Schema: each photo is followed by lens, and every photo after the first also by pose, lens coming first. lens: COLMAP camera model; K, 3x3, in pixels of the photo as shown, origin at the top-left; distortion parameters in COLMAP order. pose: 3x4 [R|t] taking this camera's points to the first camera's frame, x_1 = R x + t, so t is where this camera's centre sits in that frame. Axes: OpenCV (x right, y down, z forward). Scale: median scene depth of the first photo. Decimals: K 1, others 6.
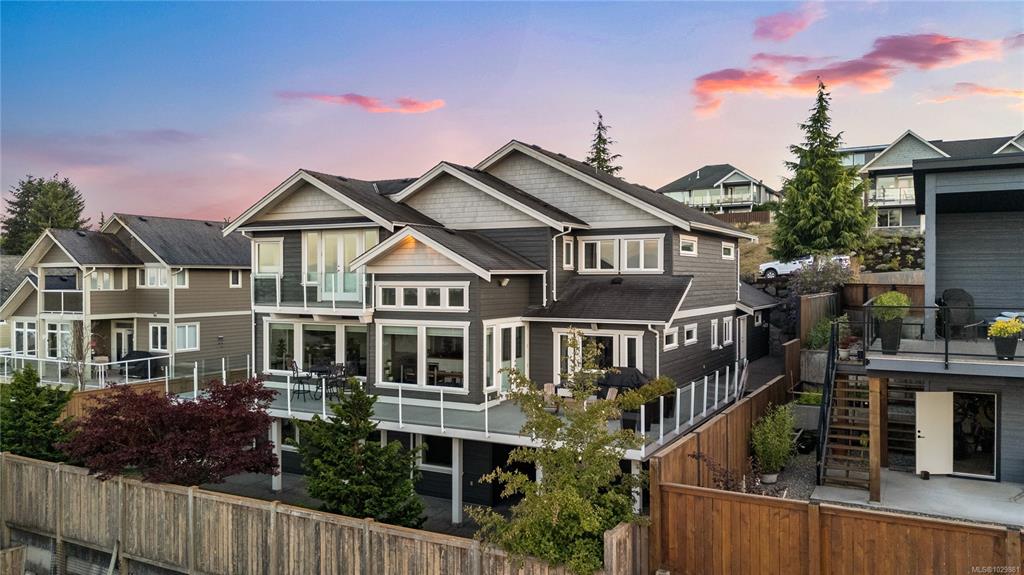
lens RADIAL K [[734.6, 0, 512.0], [0, 734.6, 287.5], [0, 0, 1]] dist [0.018932, -0.001055]
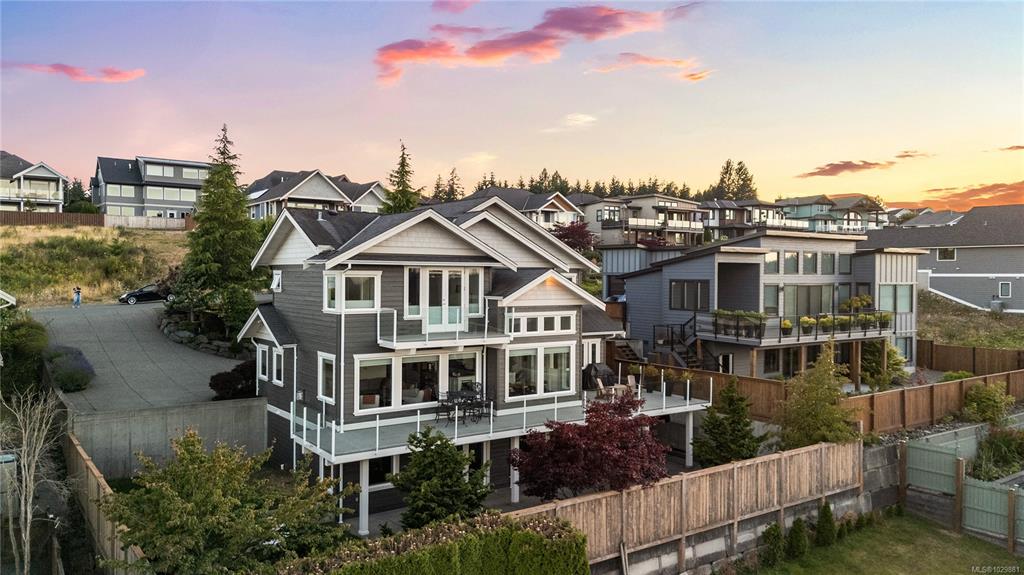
lens RADIAL K [[750.1, 0, 480.5], [0, 750.1, 262.7], [0, 0, 1]] dist [-0.000764, -0.002401]
pose [[0.466688, 0.017003, 0.884259, -1.282410], [0.007302, 0.999707, -0.023077, -0.062273], [-0.884392, 0.017226, 0.466427, 0.470820]]
